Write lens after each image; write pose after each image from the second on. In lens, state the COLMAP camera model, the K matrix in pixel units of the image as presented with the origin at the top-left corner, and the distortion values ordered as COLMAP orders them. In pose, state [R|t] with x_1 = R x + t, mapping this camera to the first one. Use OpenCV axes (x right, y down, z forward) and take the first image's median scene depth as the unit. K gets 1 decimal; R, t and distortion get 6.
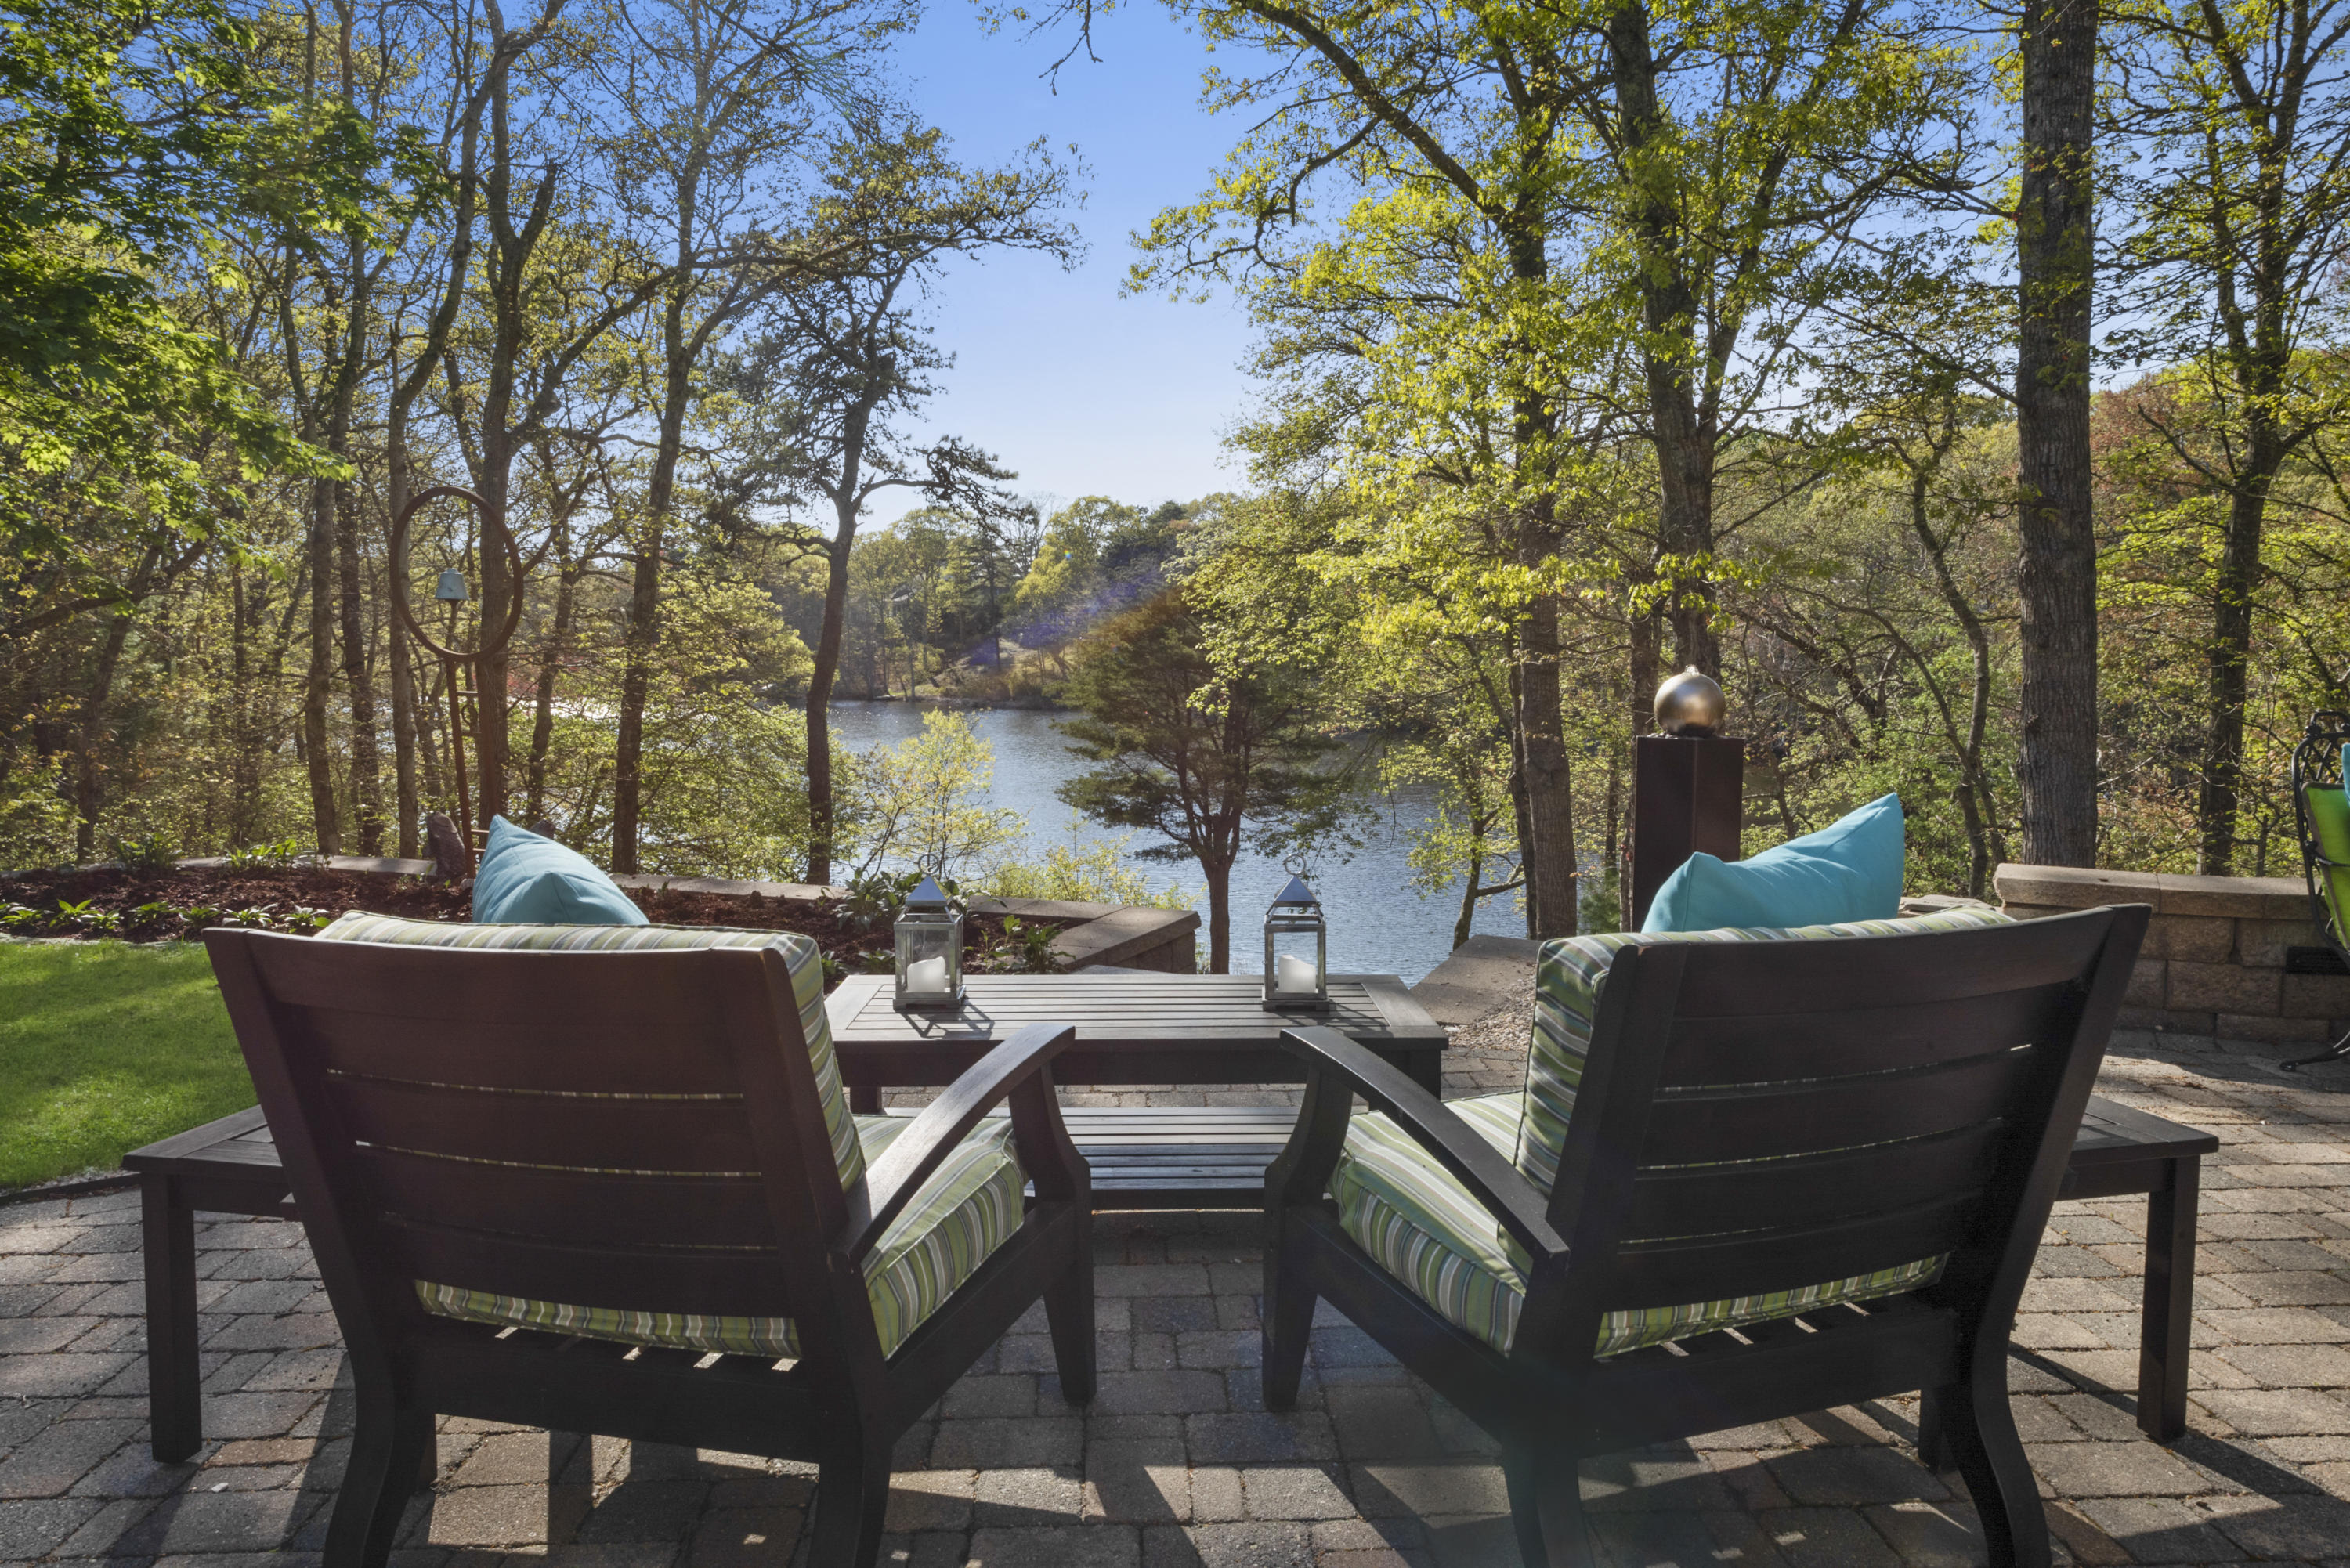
lens RADIAL K [[1568.8, 0, 1176.1], [0, 1568.8, 797.9], [0, 0, 1]] dist [0.001181, 0.001248]
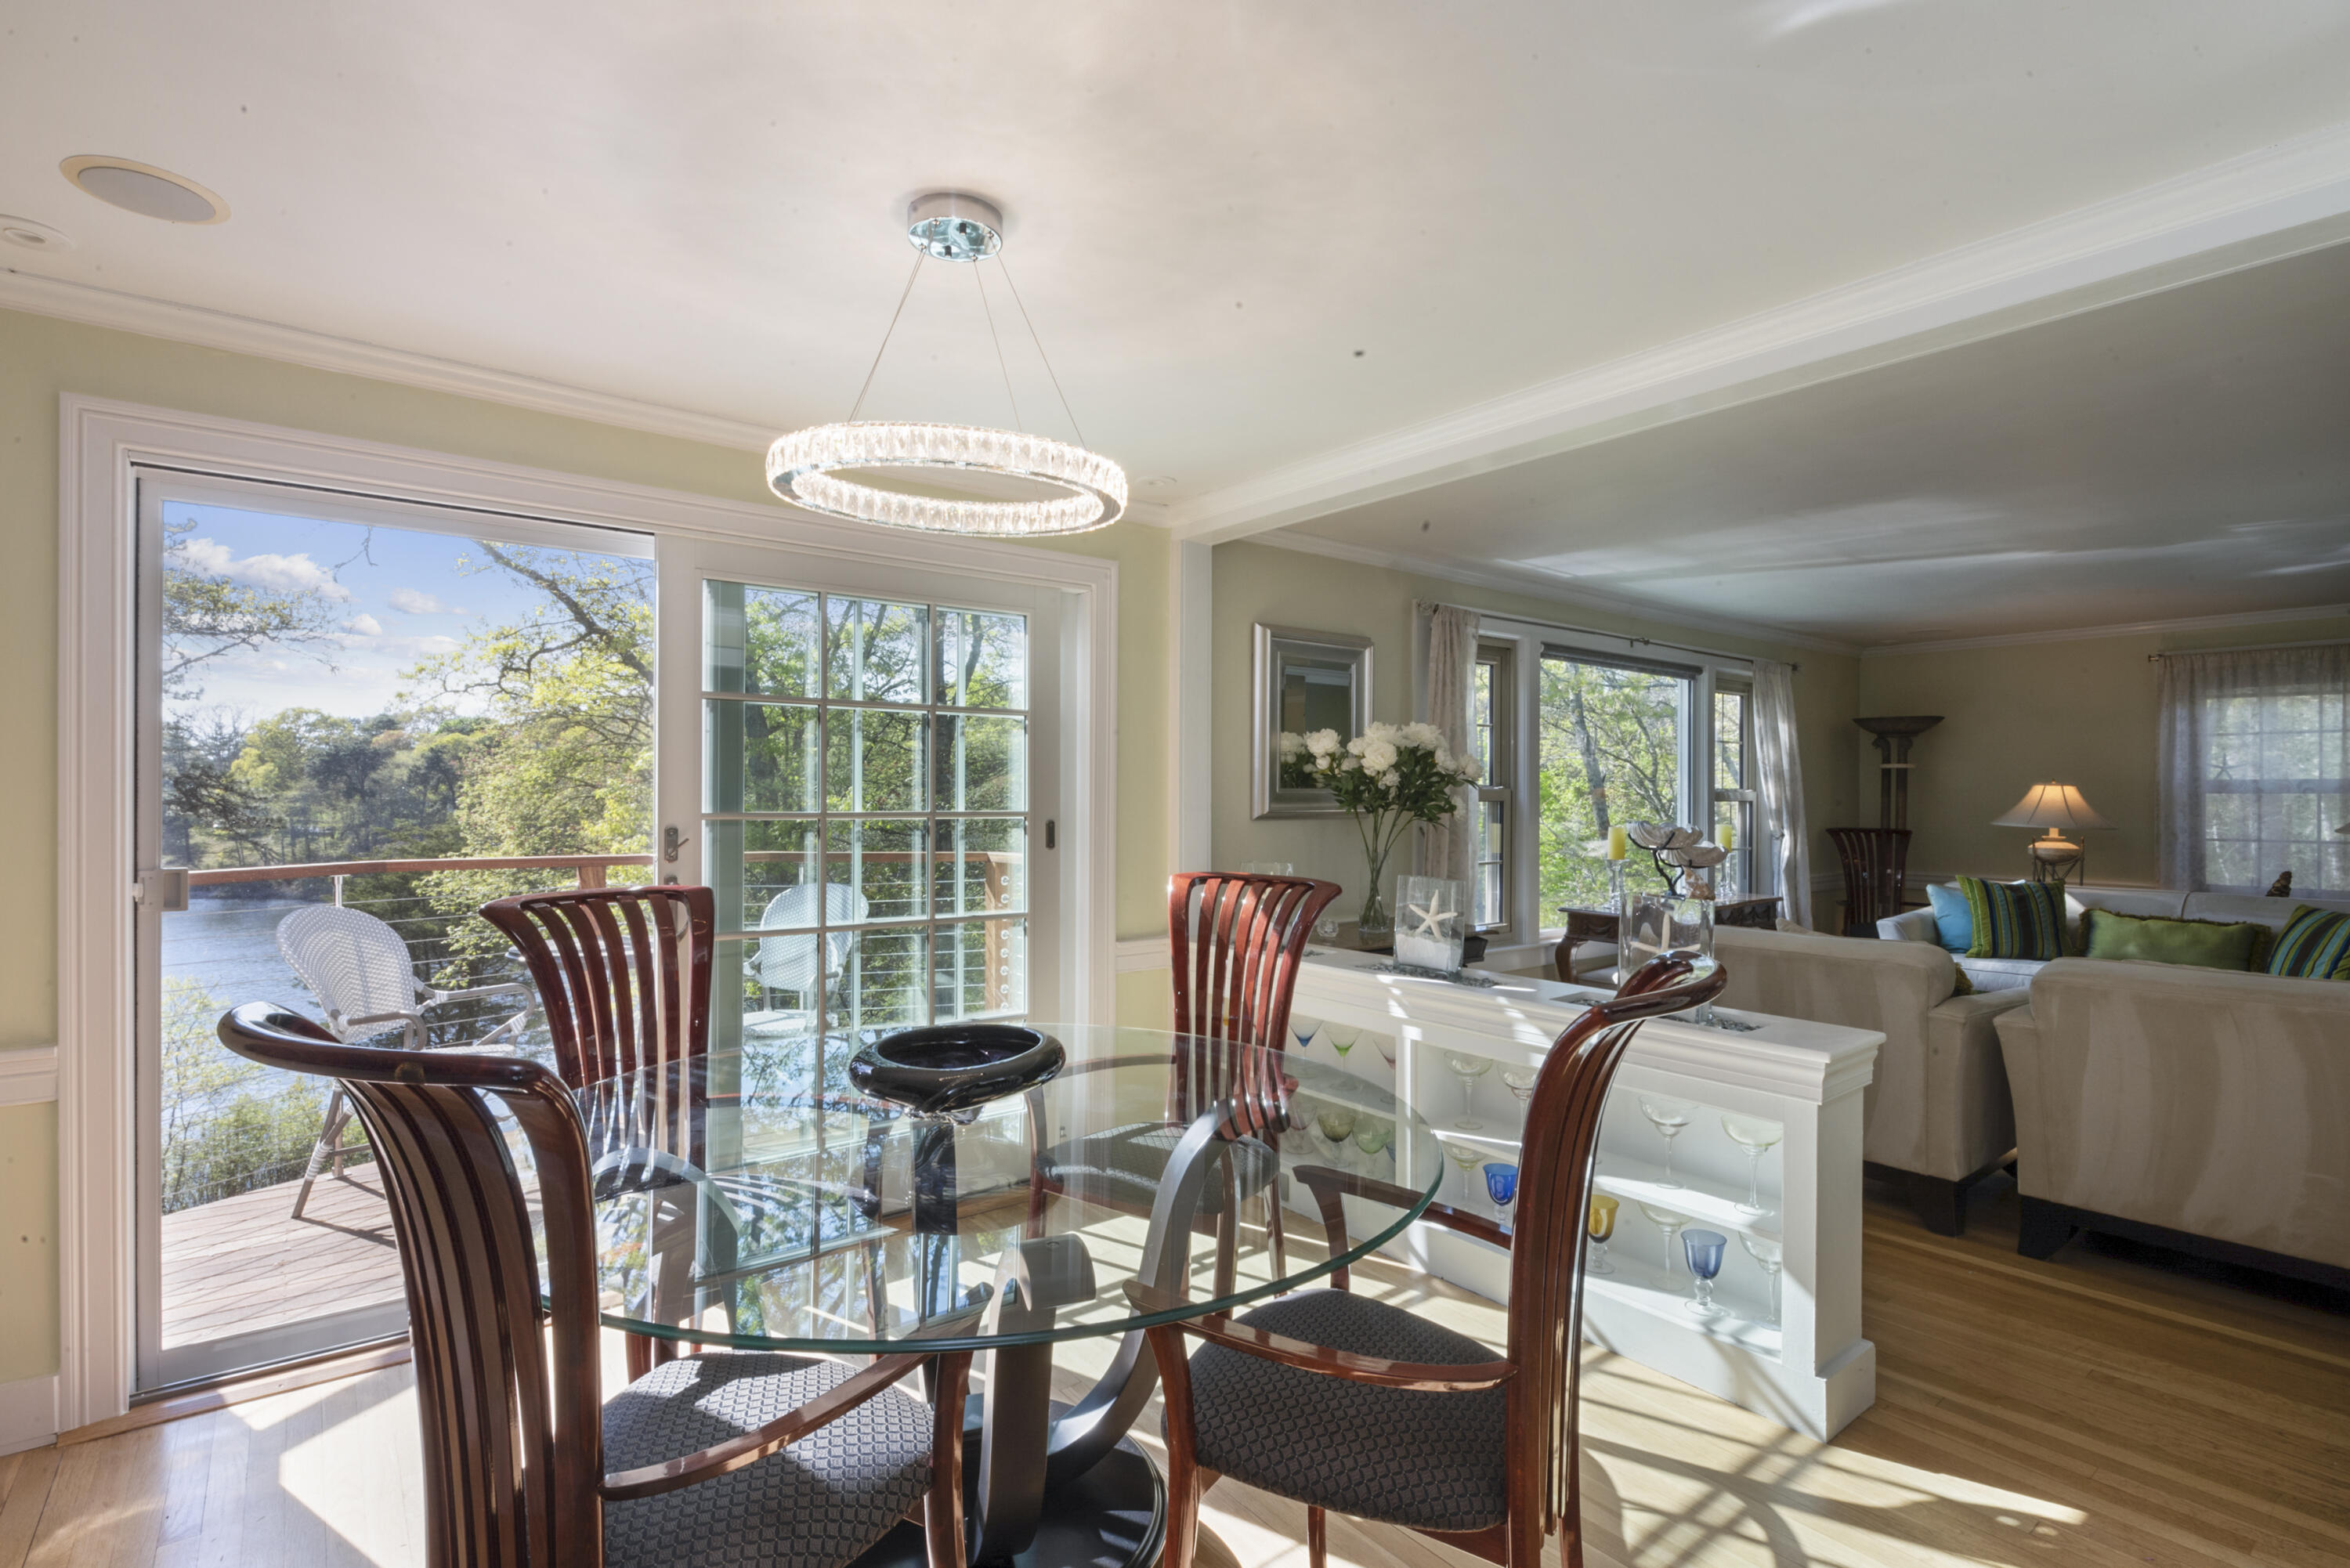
lens RADIAL K [[1133.3, 0, 1171.3], [0, 1133.3, 795.5], [0, 0, 1]] dist [0.002177, -0.000508]
pose [[0.820649, 0.010518, 0.571336, -0.027359], [0.054438, 0.993844, -0.096490, -0.078094], [-0.568834, 0.110287, 0.815024, -0.161939]]
